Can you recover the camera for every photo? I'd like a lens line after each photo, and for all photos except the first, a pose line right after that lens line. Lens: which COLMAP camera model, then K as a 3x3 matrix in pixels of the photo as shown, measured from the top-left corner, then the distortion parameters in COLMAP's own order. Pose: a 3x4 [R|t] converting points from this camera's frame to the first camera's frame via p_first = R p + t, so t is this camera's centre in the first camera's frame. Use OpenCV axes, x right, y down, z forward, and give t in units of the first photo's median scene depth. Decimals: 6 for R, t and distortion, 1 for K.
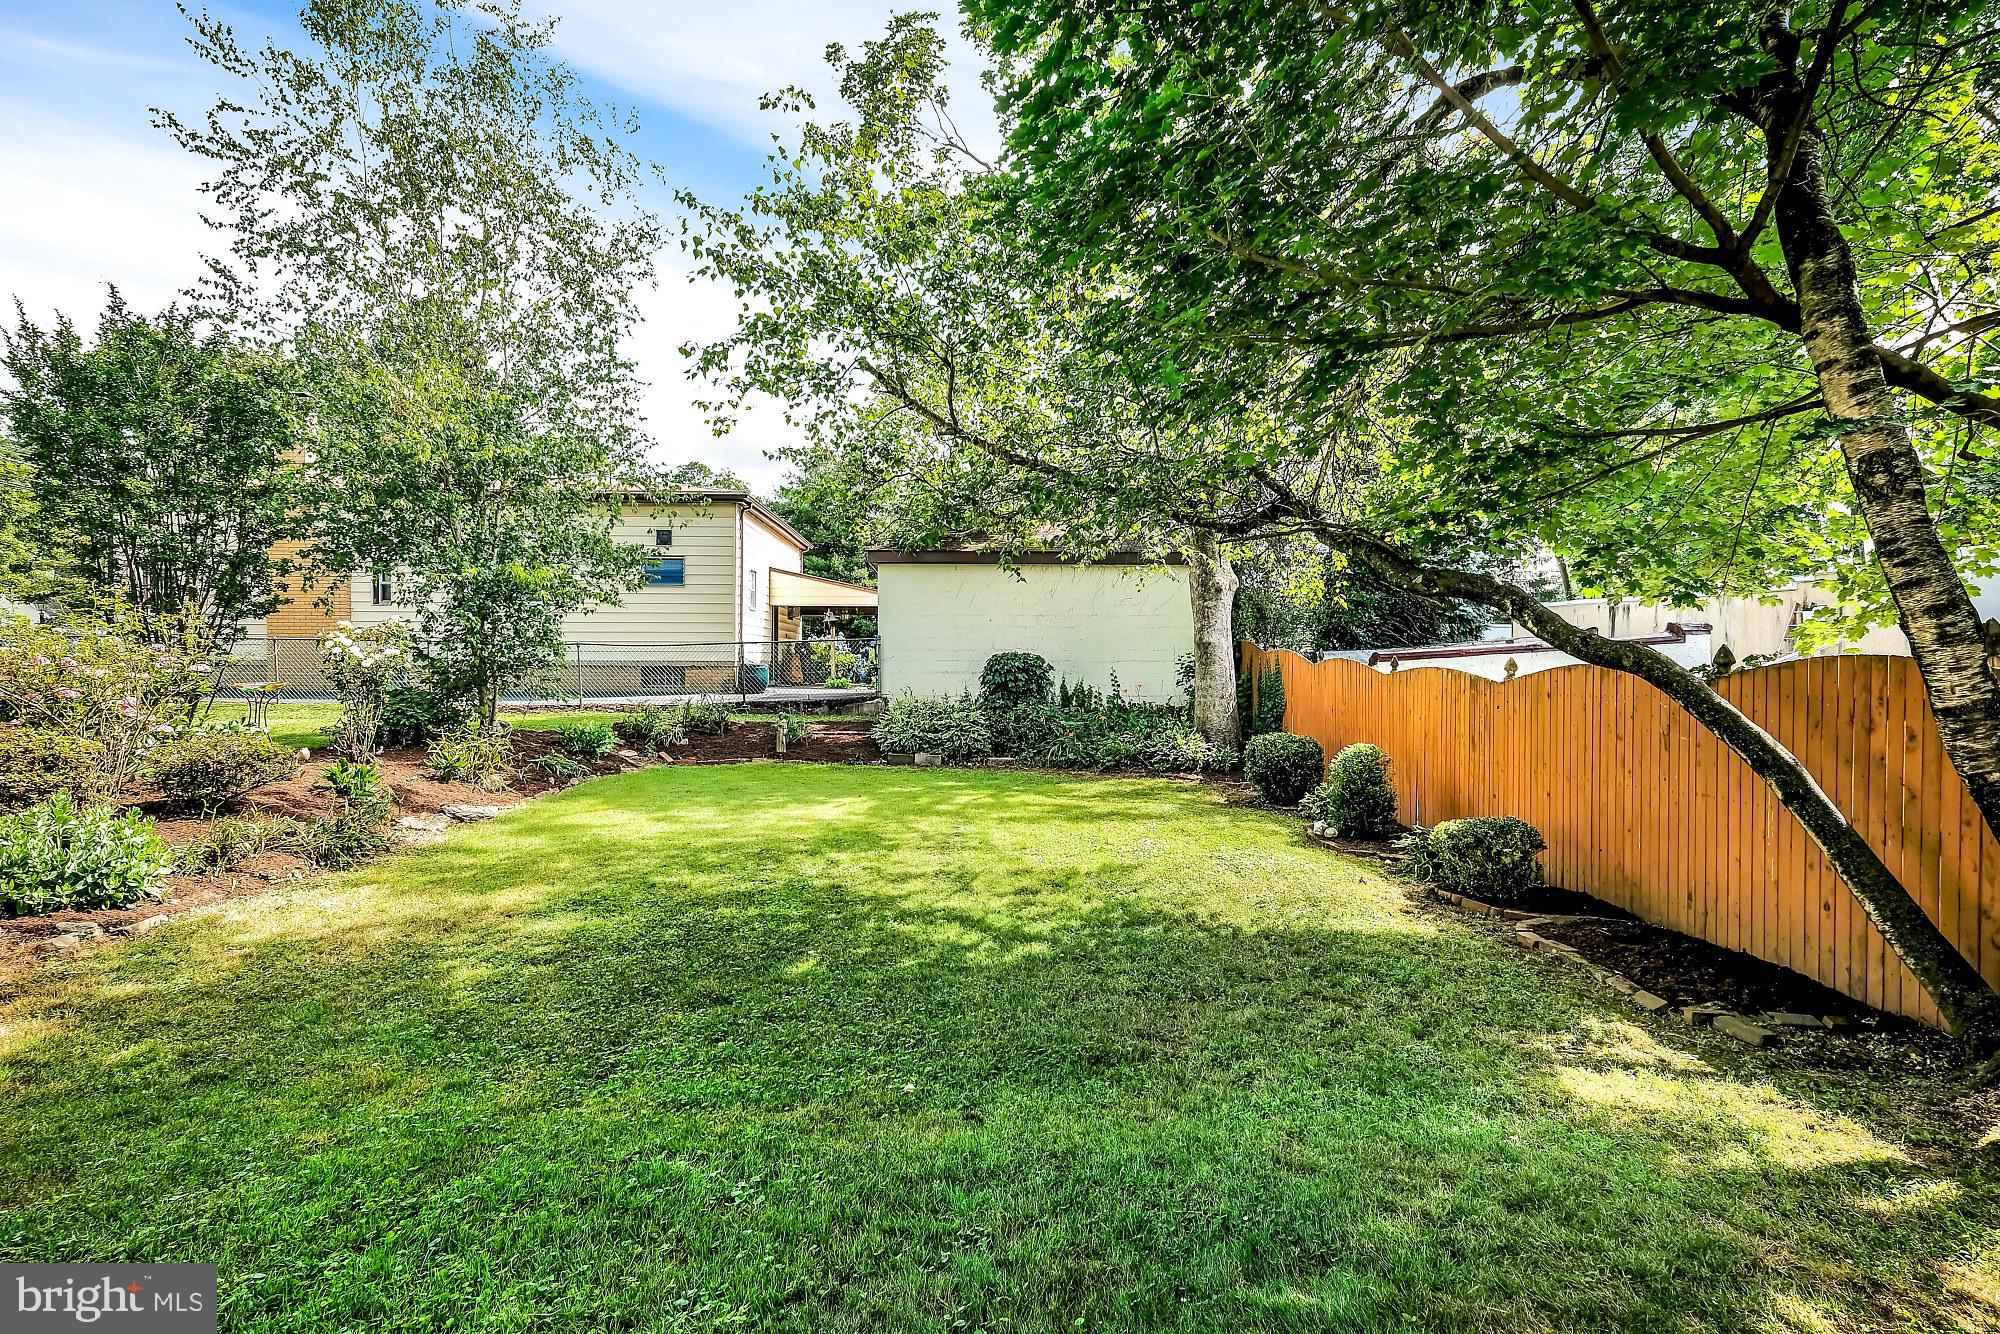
lens RADIAL K [[958.0, 0, 994.1], [0, 958.0, 671.0], [0, 0, 1]] dist [-0.000963, 0.000369]
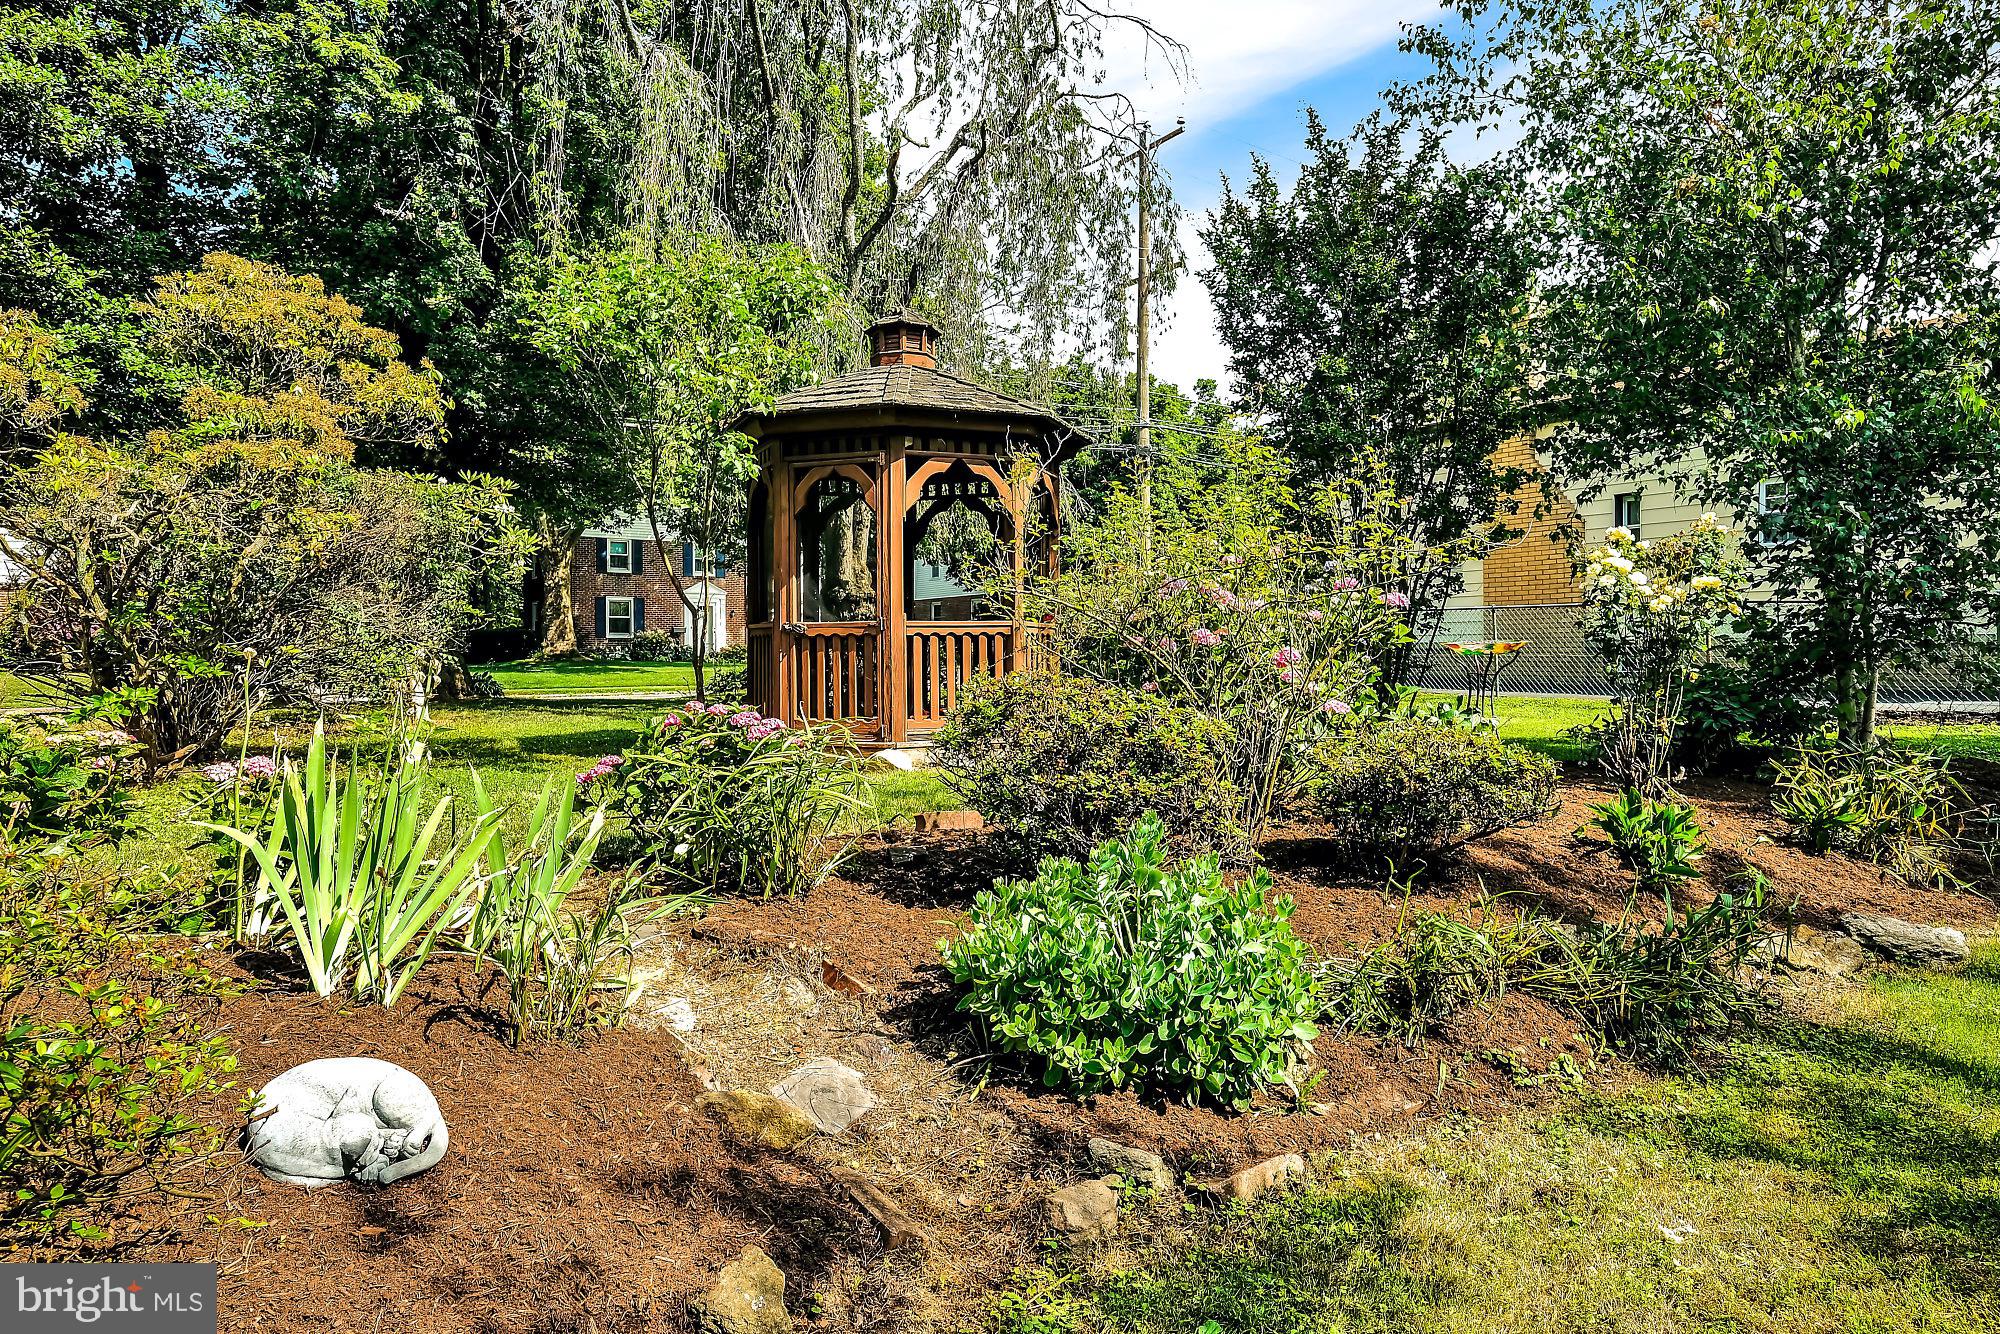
lens RADIAL K [[1273.6, 0, 1000.5], [0, 1273.6, 669.1], [0, 0, 1]] dist [-0.009134, -0.001708]
pose [[0.532941, 0.002365, -0.846149, -0.317686], [-0.005731, 0.999983, -0.000815, 0.035224], [0.846133, 0.005284, 0.532946, 0.401406]]
